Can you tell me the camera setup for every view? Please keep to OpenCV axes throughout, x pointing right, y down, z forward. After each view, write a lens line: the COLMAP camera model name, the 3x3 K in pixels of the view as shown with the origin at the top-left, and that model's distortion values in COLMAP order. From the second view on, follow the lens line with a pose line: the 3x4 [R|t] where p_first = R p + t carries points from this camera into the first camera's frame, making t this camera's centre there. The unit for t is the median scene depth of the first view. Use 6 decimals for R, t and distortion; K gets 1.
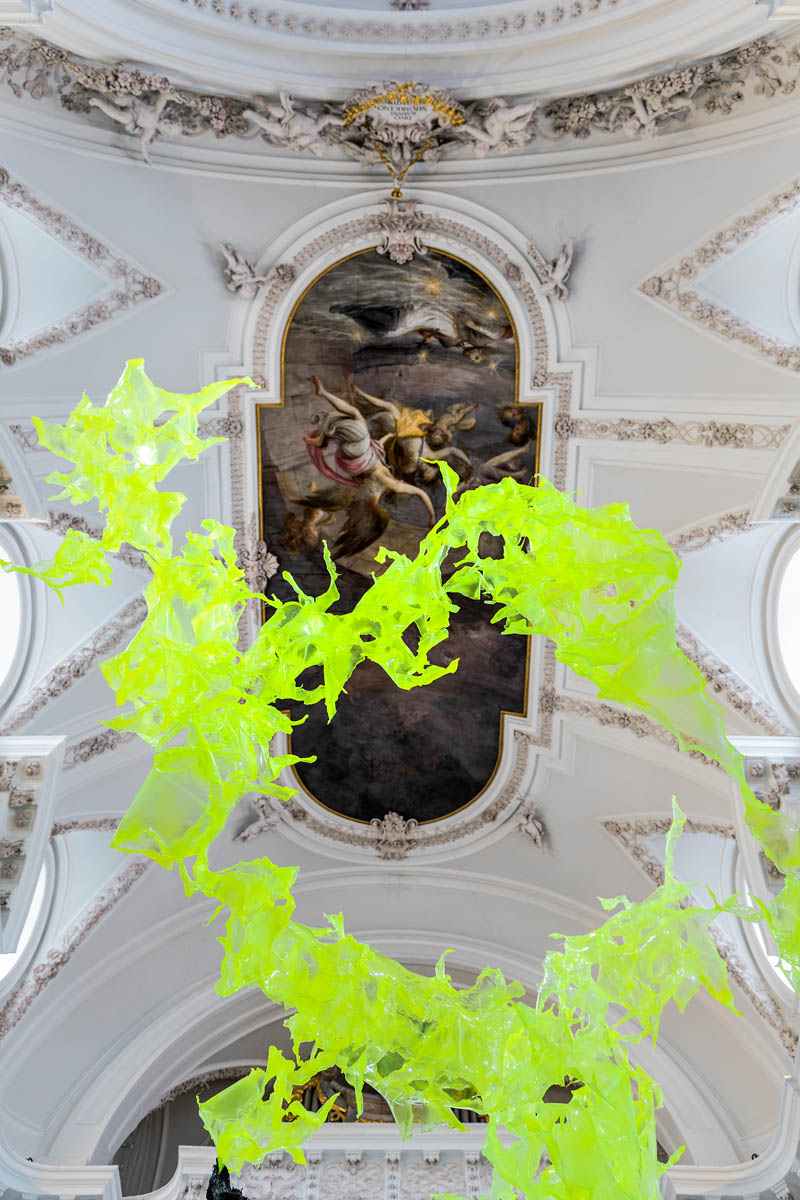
lens RADIAL K [[803.8, 0, 396.8], [0, 803.8, 595.1], [0, 0, 1]] dist [0.003710, 0.000407]
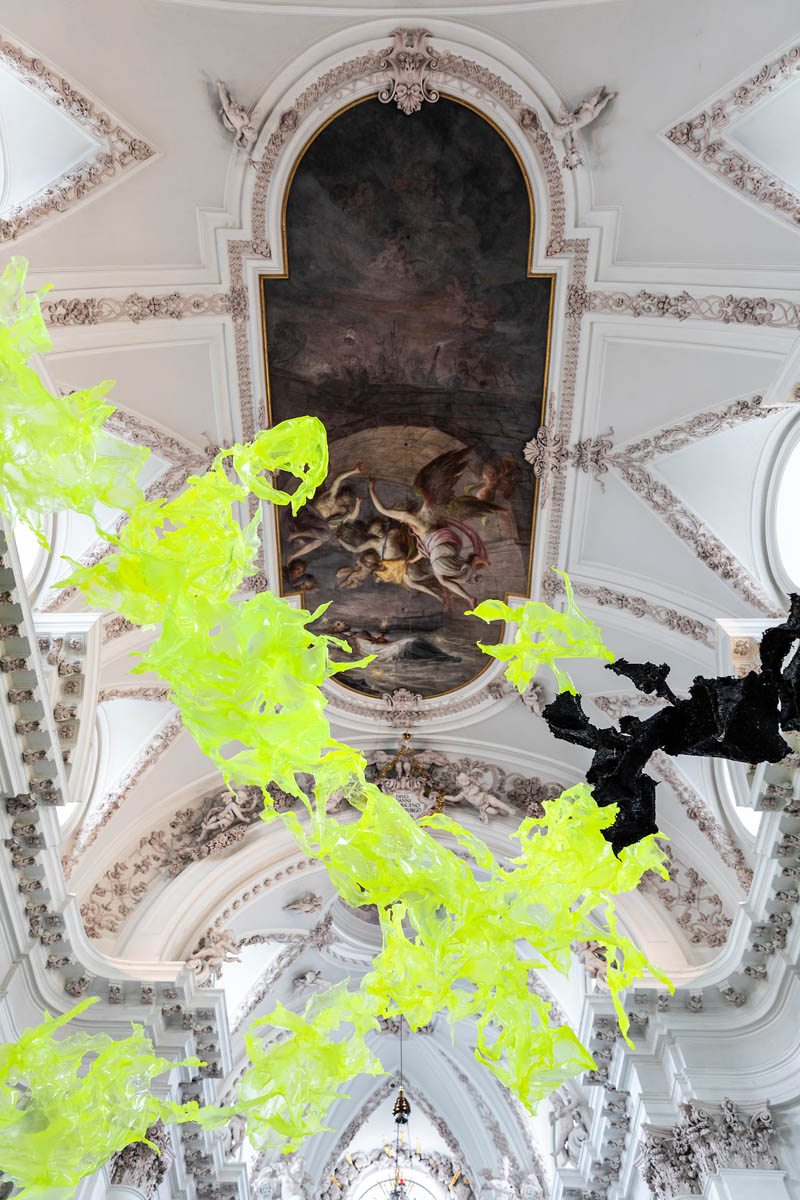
lens RADIAL K [[820.8, 0, 366.9], [0, 820.8, 596.8], [0, 0, 1]] dist [0.005330, -0.001041]
pose [[-0.998477, -0.000230, 0.055164, -0.008616], [-0.034360, -0.779728, -0.625174, 0.480146], [0.043157, -0.626118, 0.778533, 0.082156]]
